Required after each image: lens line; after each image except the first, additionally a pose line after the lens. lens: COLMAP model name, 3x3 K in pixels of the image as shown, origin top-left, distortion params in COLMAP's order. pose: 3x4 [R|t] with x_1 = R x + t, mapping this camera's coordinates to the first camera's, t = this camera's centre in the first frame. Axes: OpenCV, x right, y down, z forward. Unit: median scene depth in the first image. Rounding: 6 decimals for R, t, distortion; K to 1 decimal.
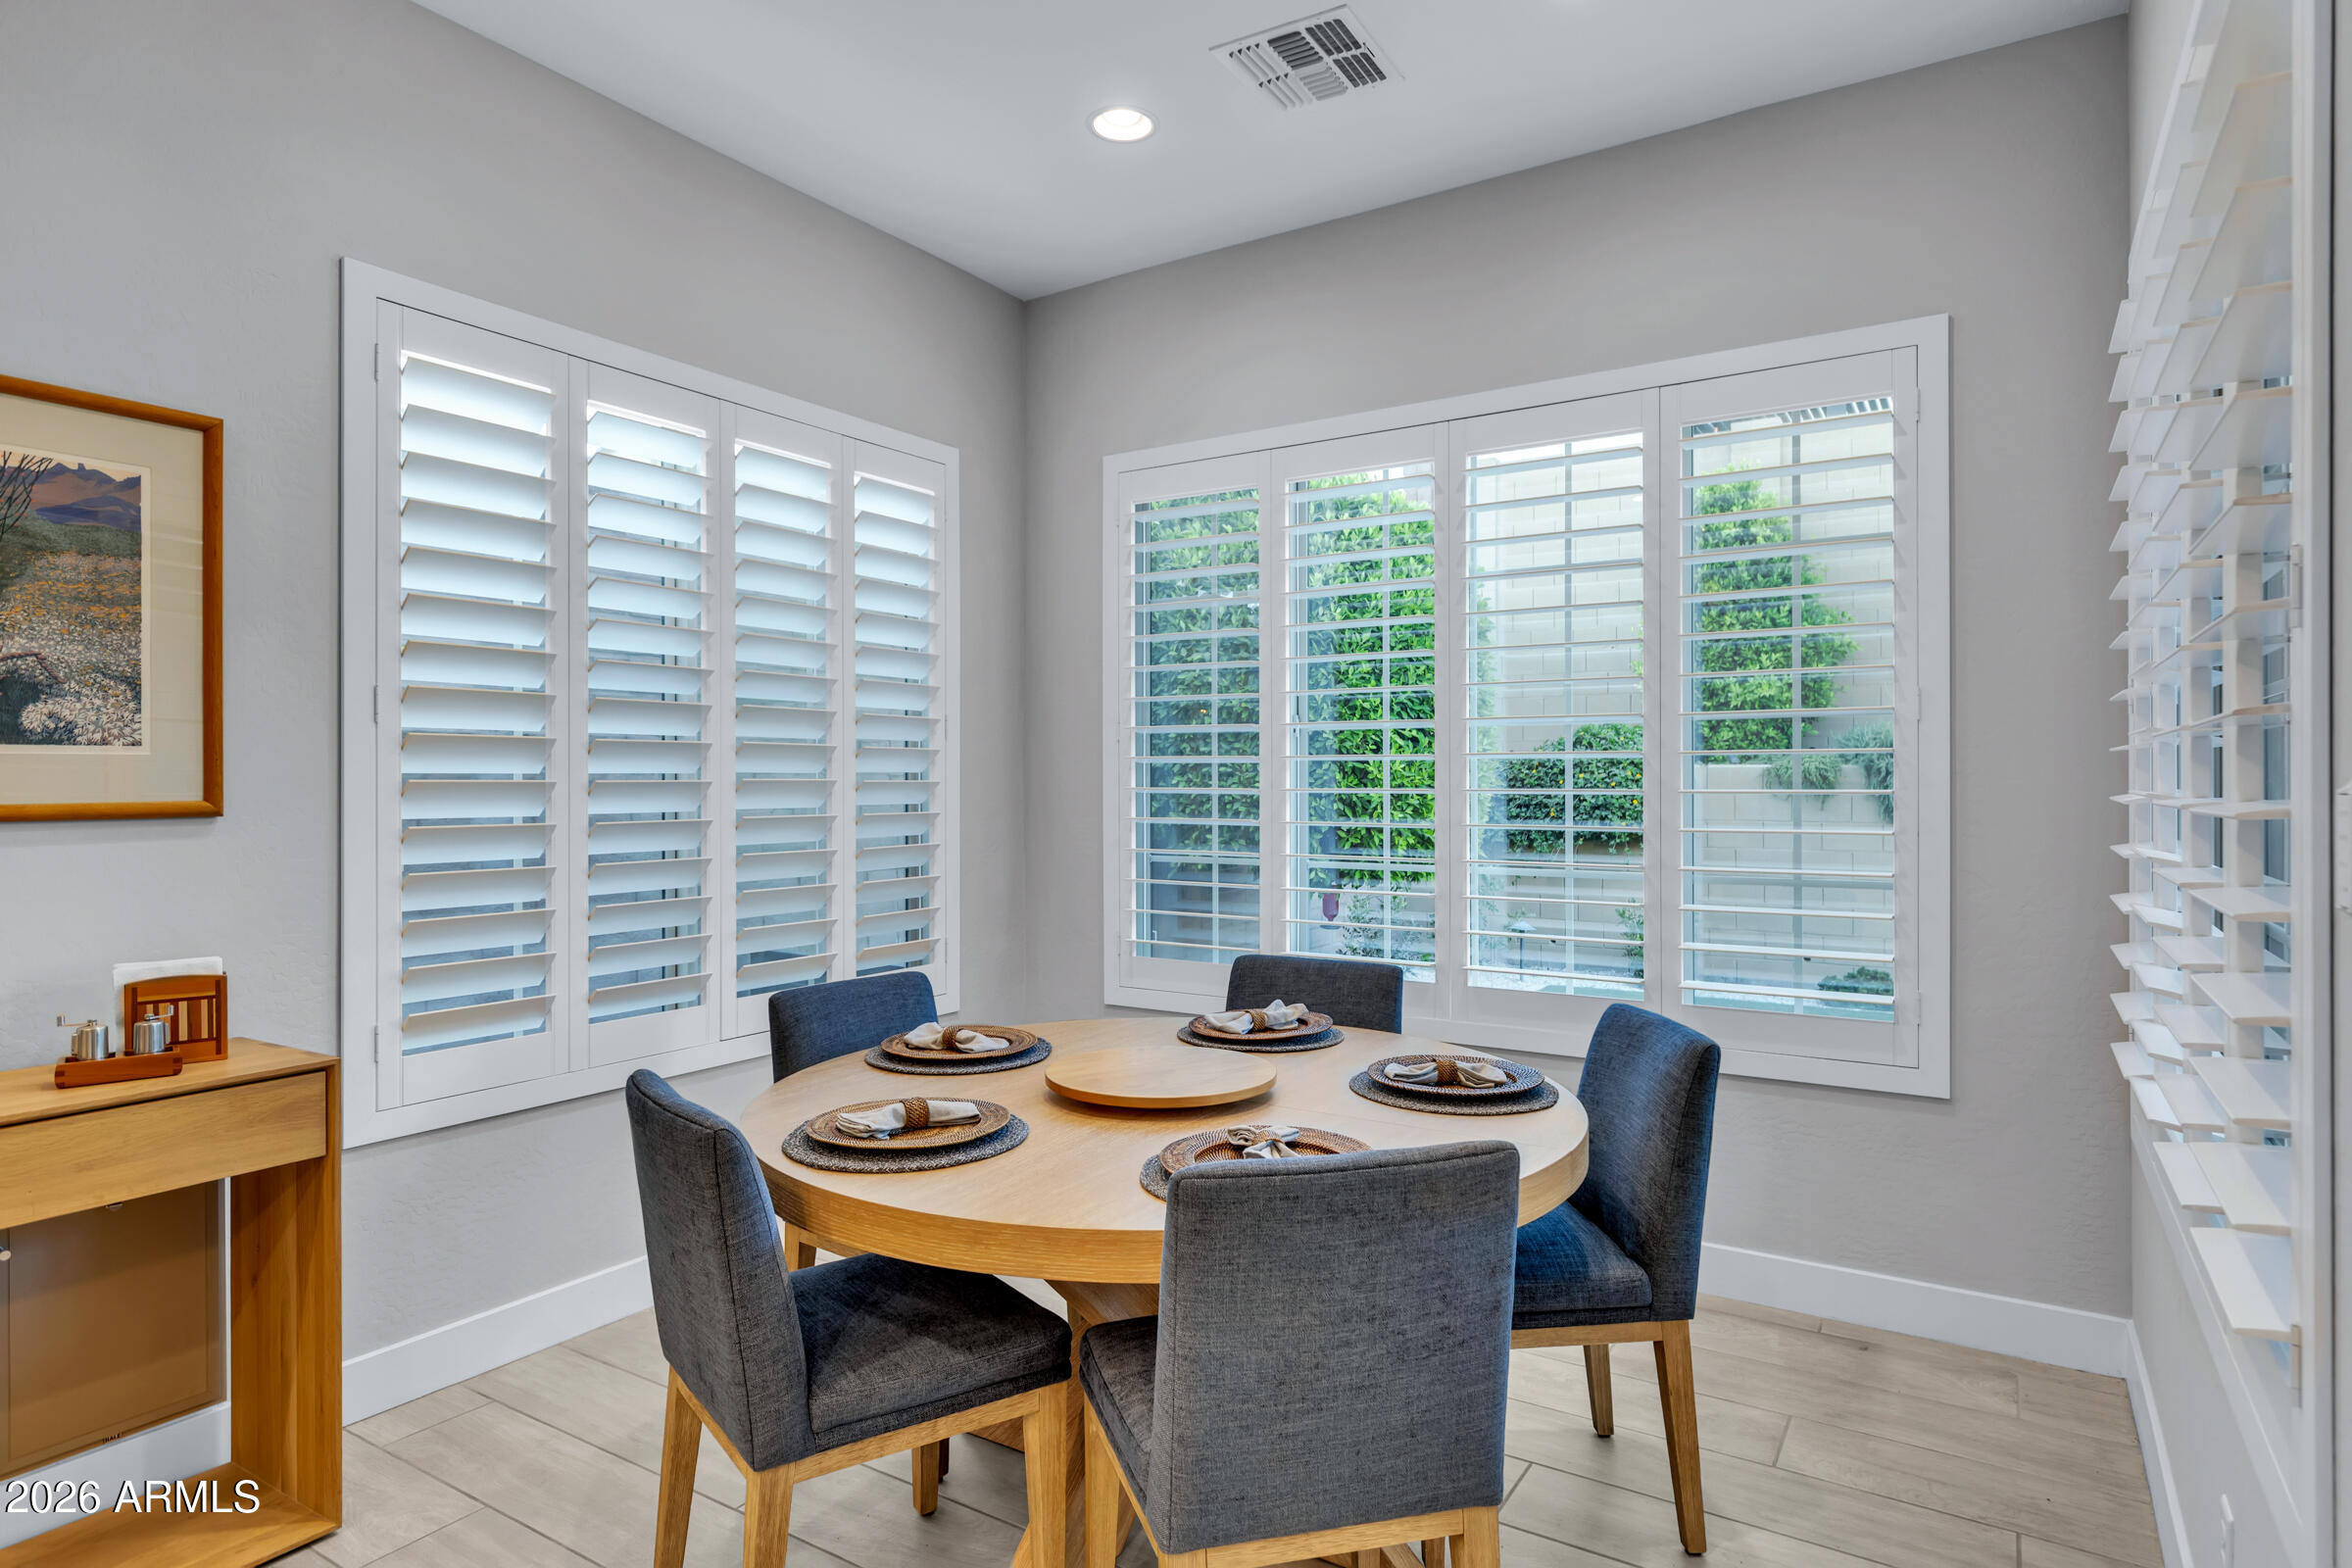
lens RADIAL K [[1273.4, 0, 1181.8], [0, 1273.4, 779.6], [0, 0, 1]] dist [0.000405, 0.000496]
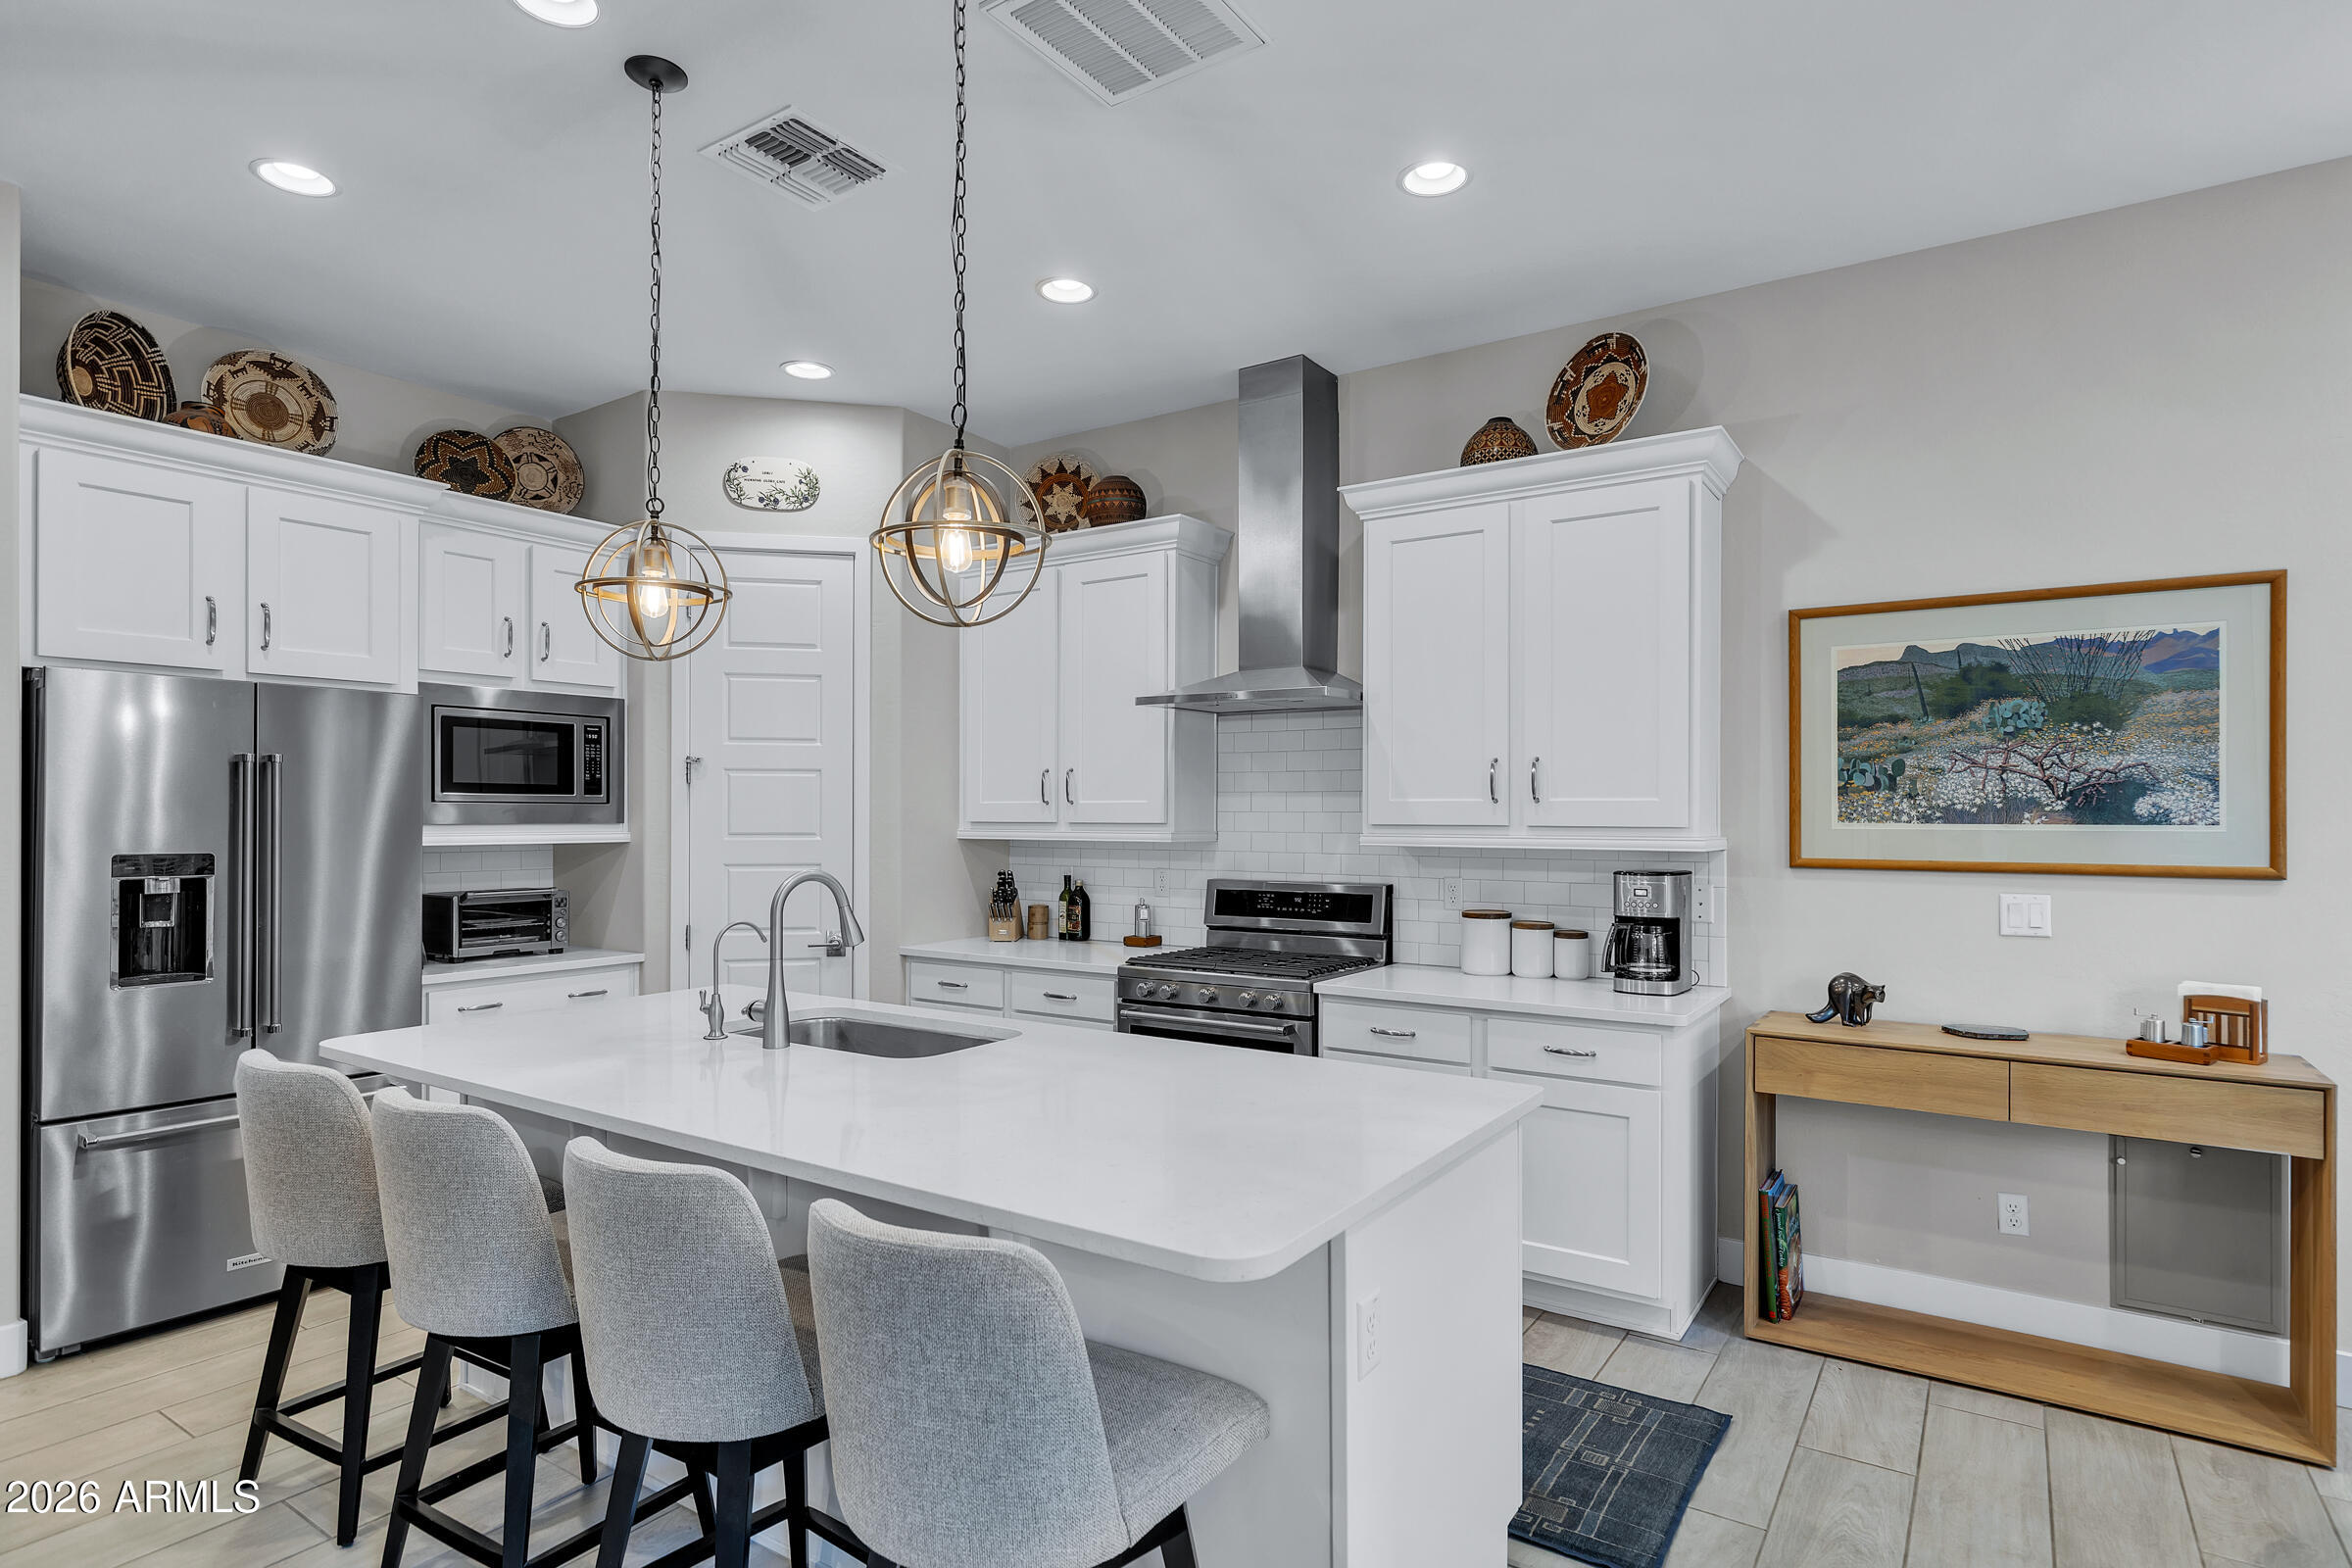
lens RADIAL K [[1273.4, 0, 1177.0], [0, 1273.4, 795.2], [0, 0, 1]] dist [0.000405, 0.000496]
pose [[-0.038571, -0.004211, -0.999247, 0.605954], [-0.002844, 0.999988, -0.004104, -0.051104], [0.999252, 0.002683, -0.038582, -0.066054]]
